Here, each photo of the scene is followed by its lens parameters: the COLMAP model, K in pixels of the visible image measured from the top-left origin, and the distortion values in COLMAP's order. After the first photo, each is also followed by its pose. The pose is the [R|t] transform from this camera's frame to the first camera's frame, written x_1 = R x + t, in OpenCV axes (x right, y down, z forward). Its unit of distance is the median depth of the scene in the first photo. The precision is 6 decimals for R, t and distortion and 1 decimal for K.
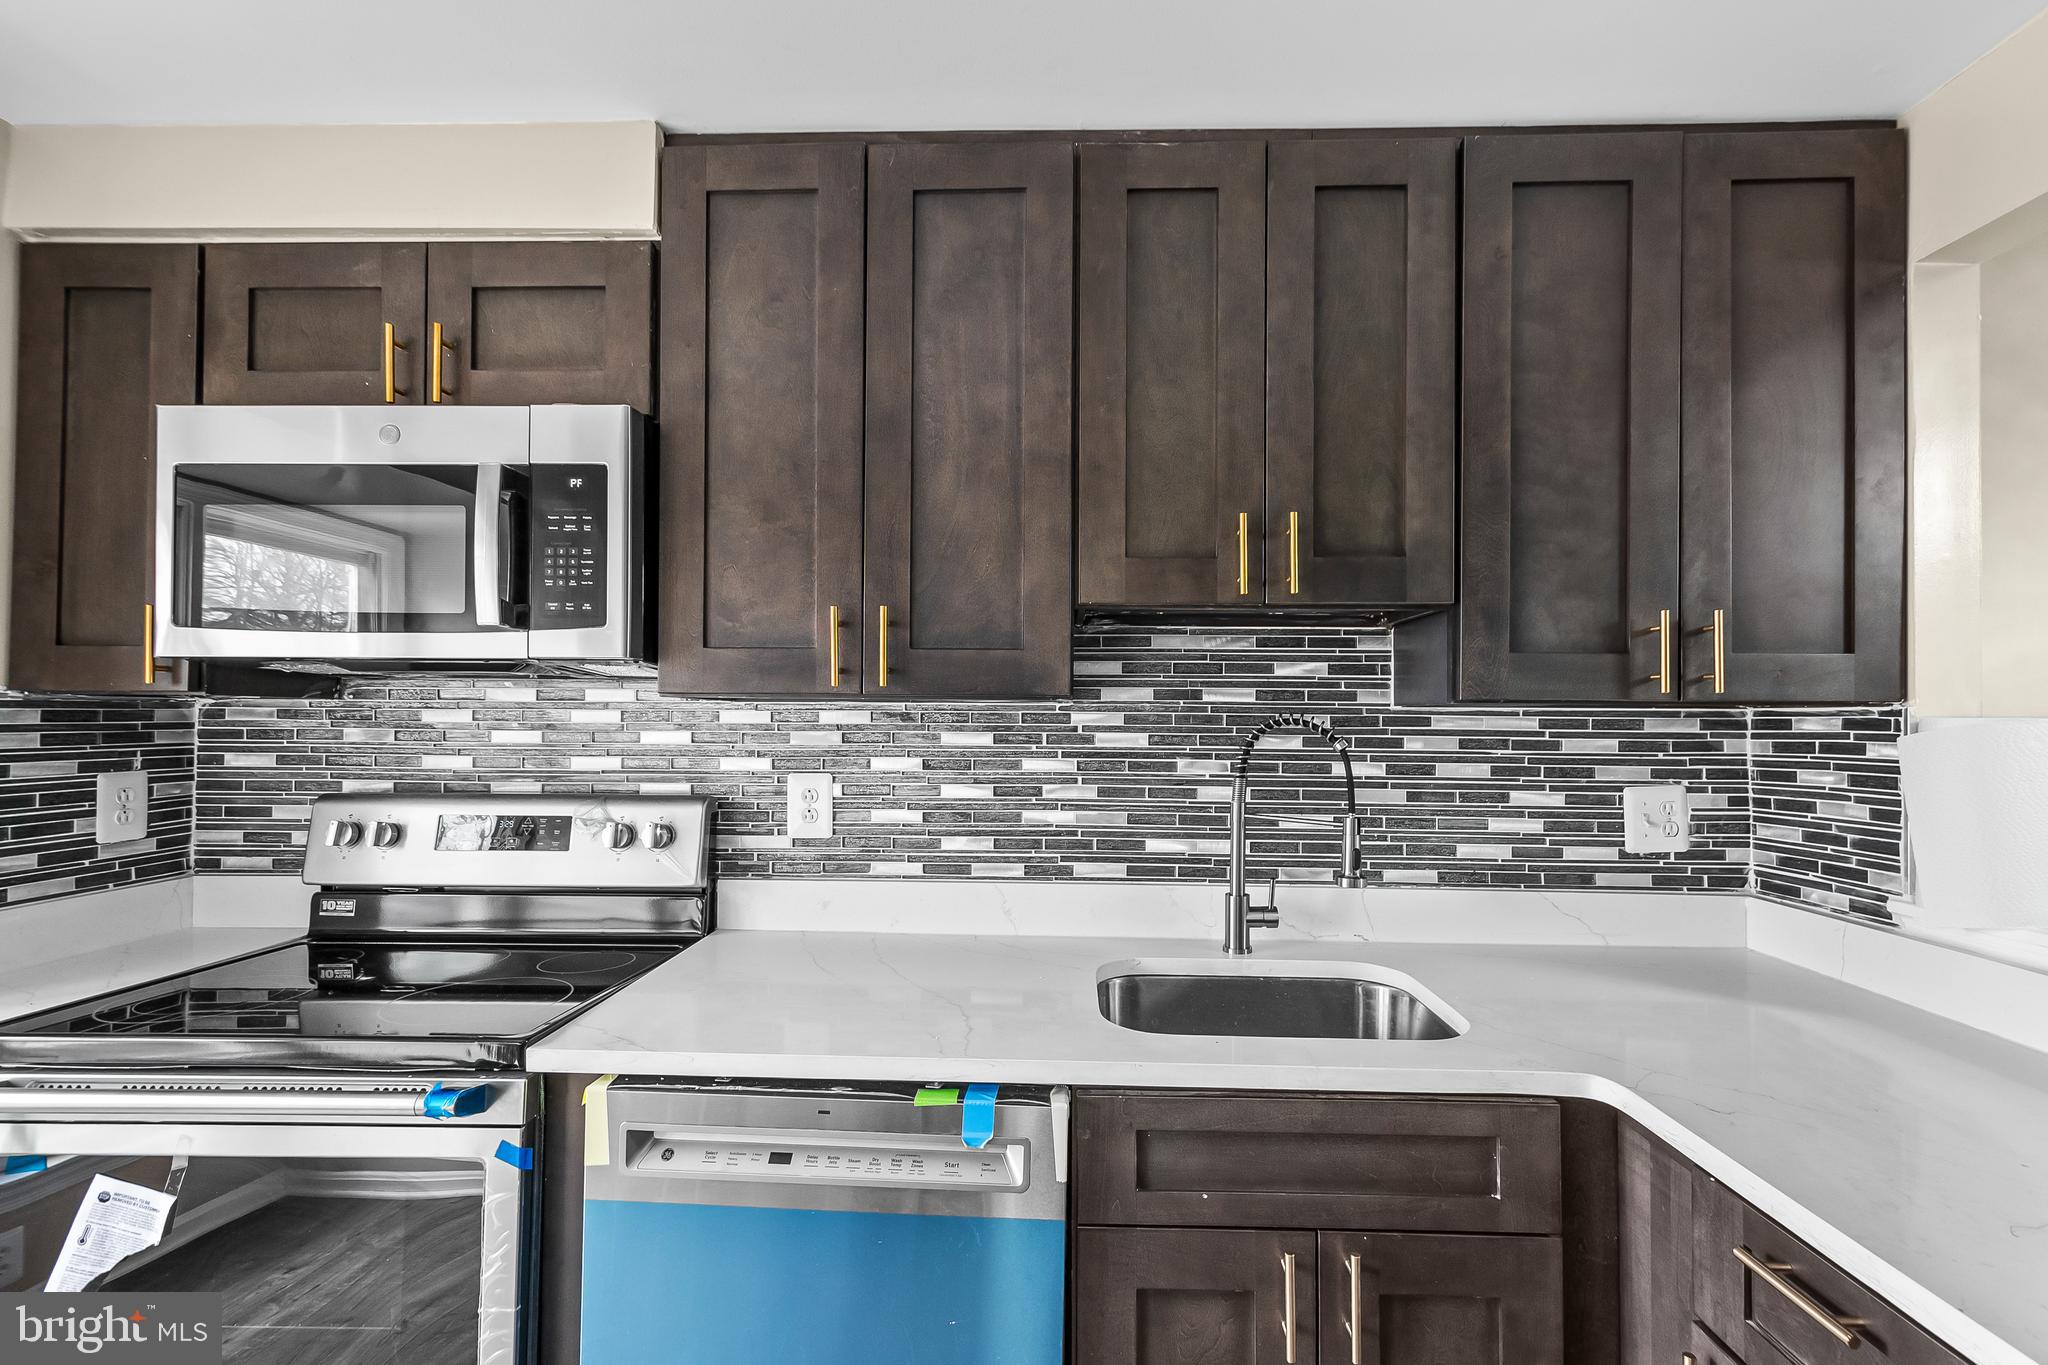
lens RADIAL K [[913.0, 0, 1045.1], [0, 913.0, 710.7], [0, 0, 1]] dist [0.009286, -0.000641]
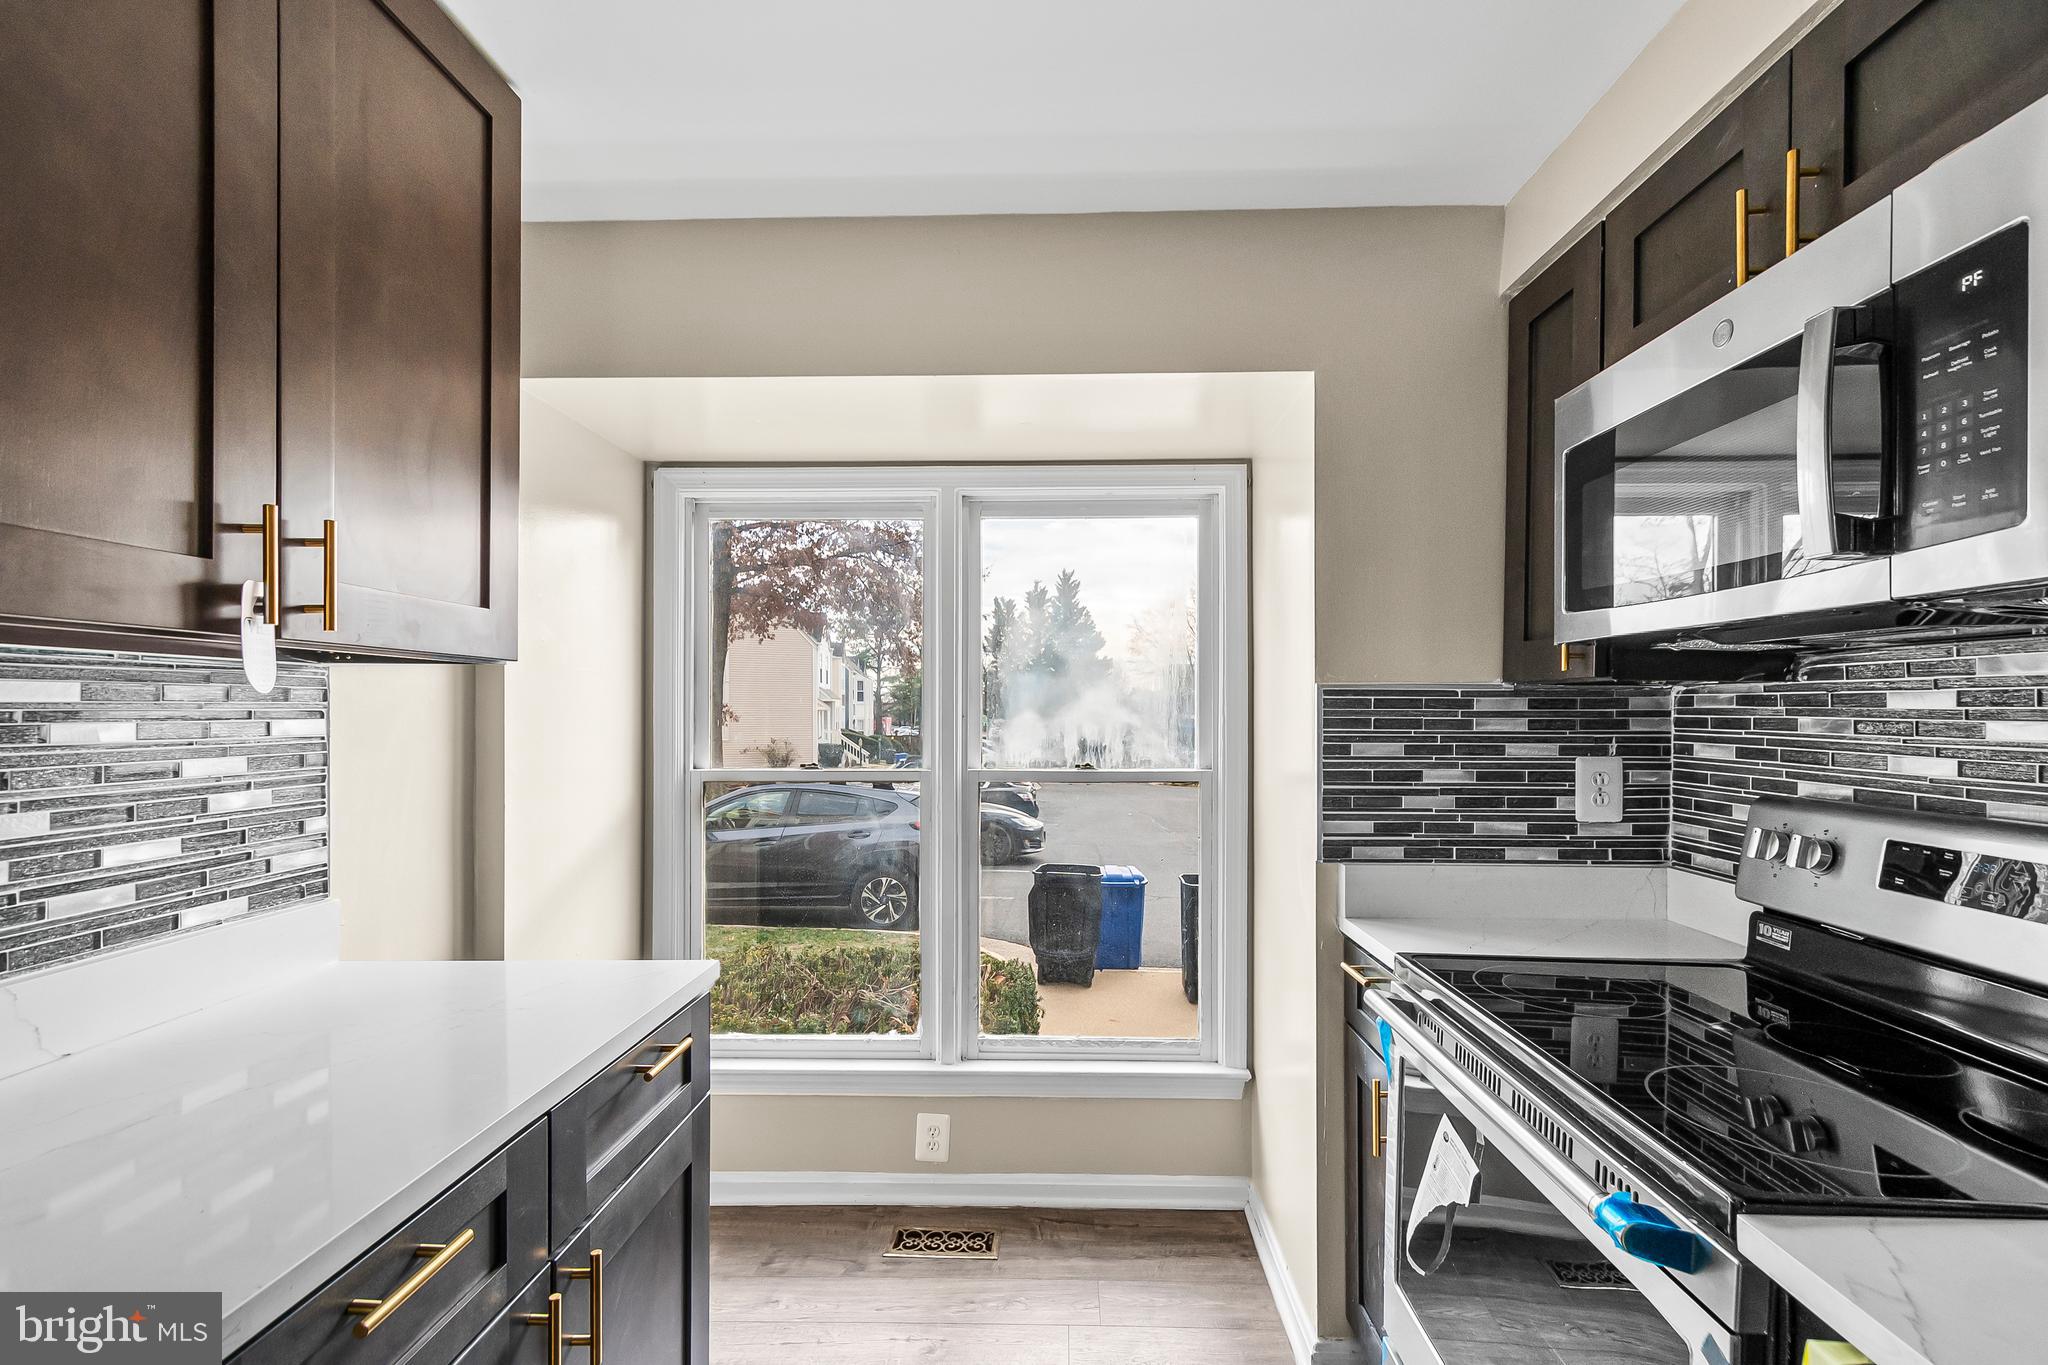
lens RADIAL K [[913.0, 0, 1046.4], [0, 913.0, 709.5], [0, 0, 1]] dist [0.009286, -0.000641]
pose [[0.003850, -0.005256, -0.999979, 0.046632], [0.004540, 0.999976, -0.005239, 0.014537], [0.999982, -0.004520, 0.003874, 0.351546]]
